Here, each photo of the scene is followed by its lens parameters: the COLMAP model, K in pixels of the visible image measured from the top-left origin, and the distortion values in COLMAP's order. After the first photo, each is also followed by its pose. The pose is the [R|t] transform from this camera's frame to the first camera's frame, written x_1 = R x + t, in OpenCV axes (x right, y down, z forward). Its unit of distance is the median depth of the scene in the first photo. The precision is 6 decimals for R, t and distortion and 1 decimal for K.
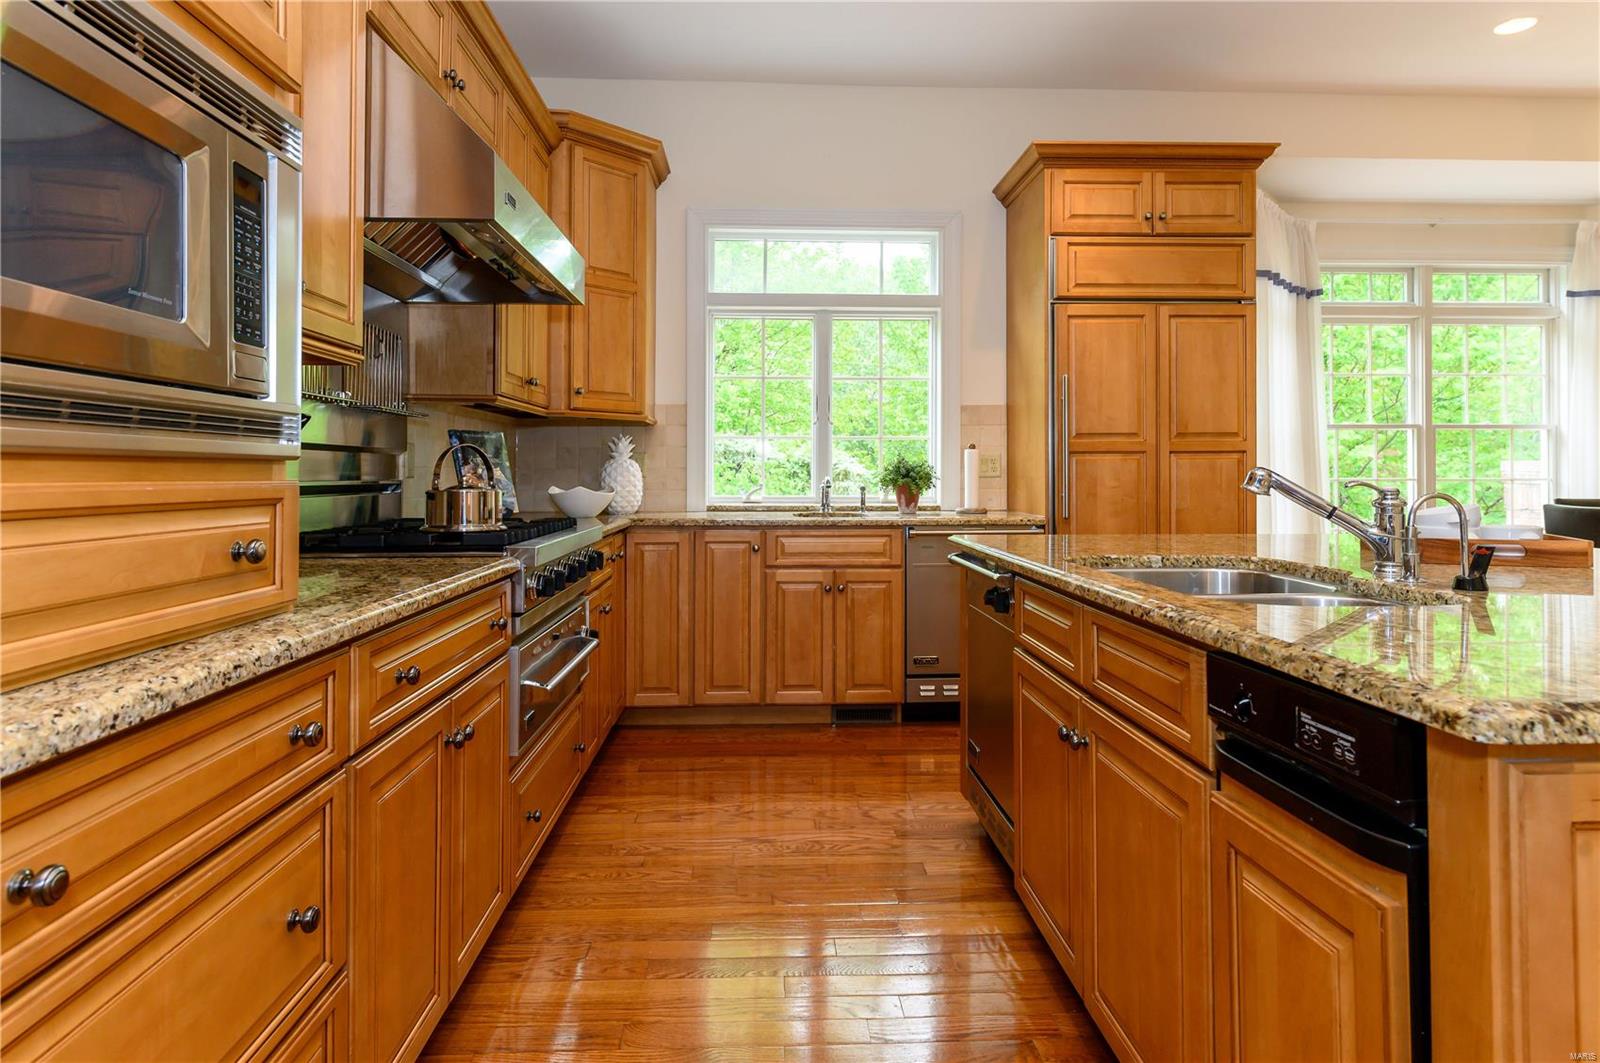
lens RADIAL K [[932.9, 0, 799.3], [0, 932.9, 449.8], [0, 0, 1]] dist [0.003197, 0.000014]
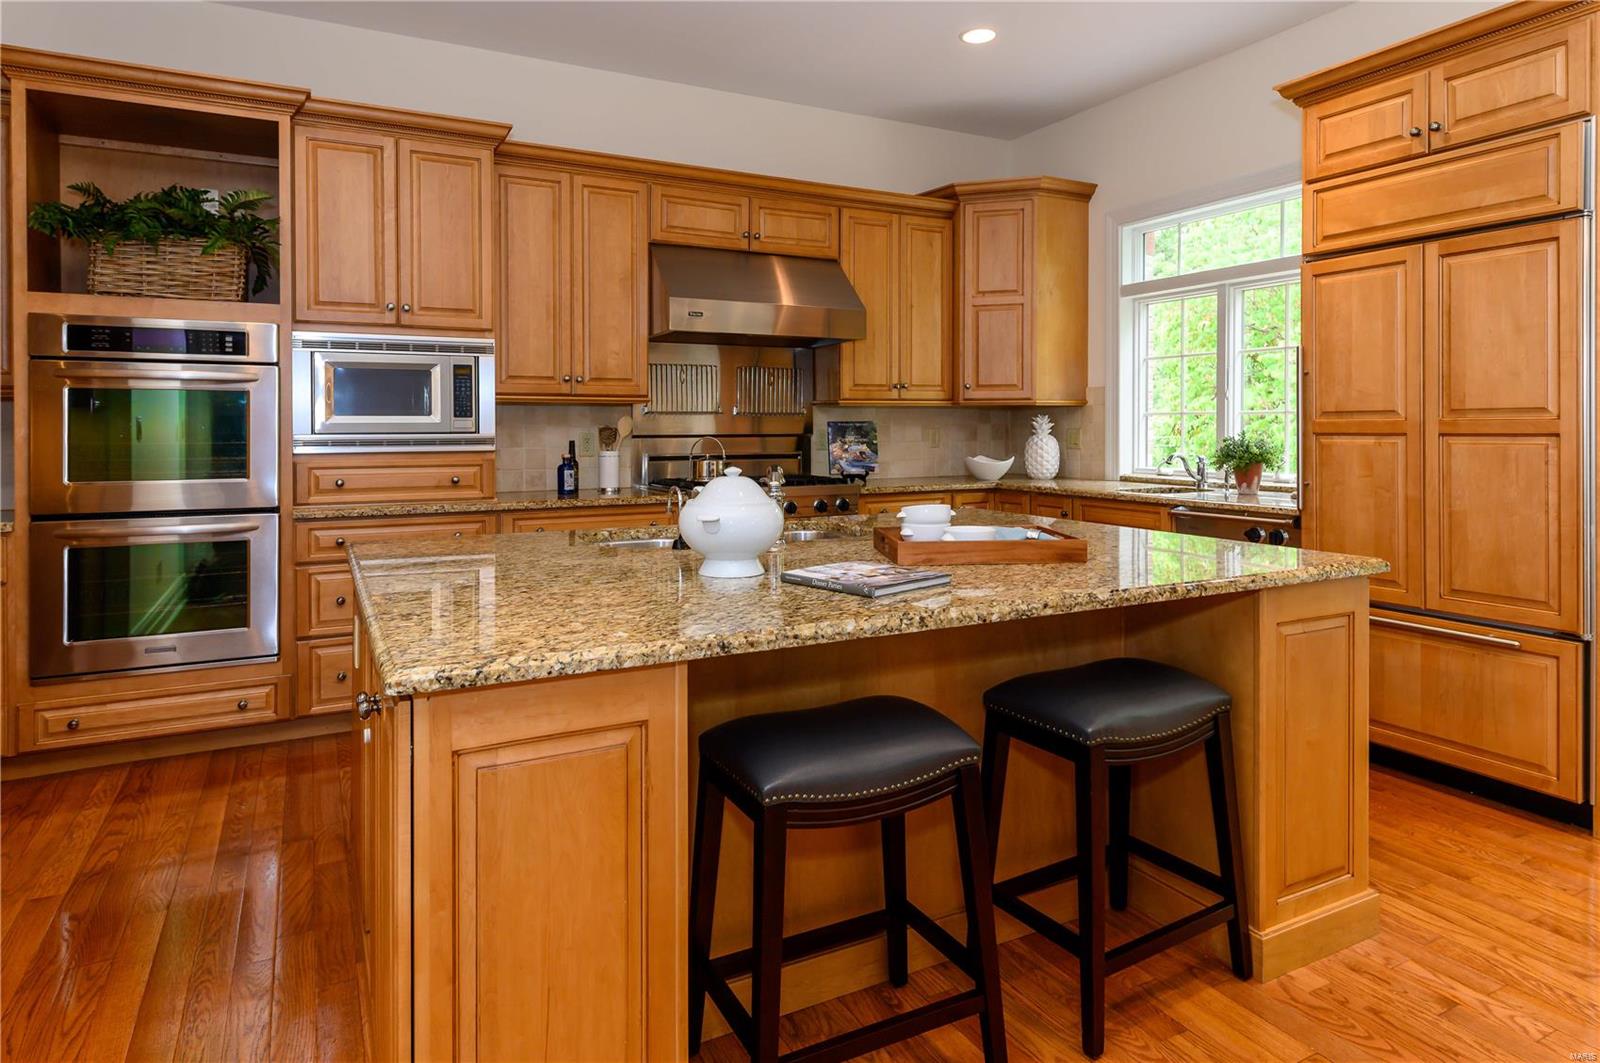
lens RADIAL K [[932.9, 0, 799.3], [0, 932.9, 449.8], [0, 0, 1]] dist [0.003197, 0.000014]
pose [[0.426206, 0.022968, -0.904335, 0.858254], [0.023271, 0.999068, 0.036341, -0.024527], [0.904327, -0.036534, 0.425274, 0.189075]]
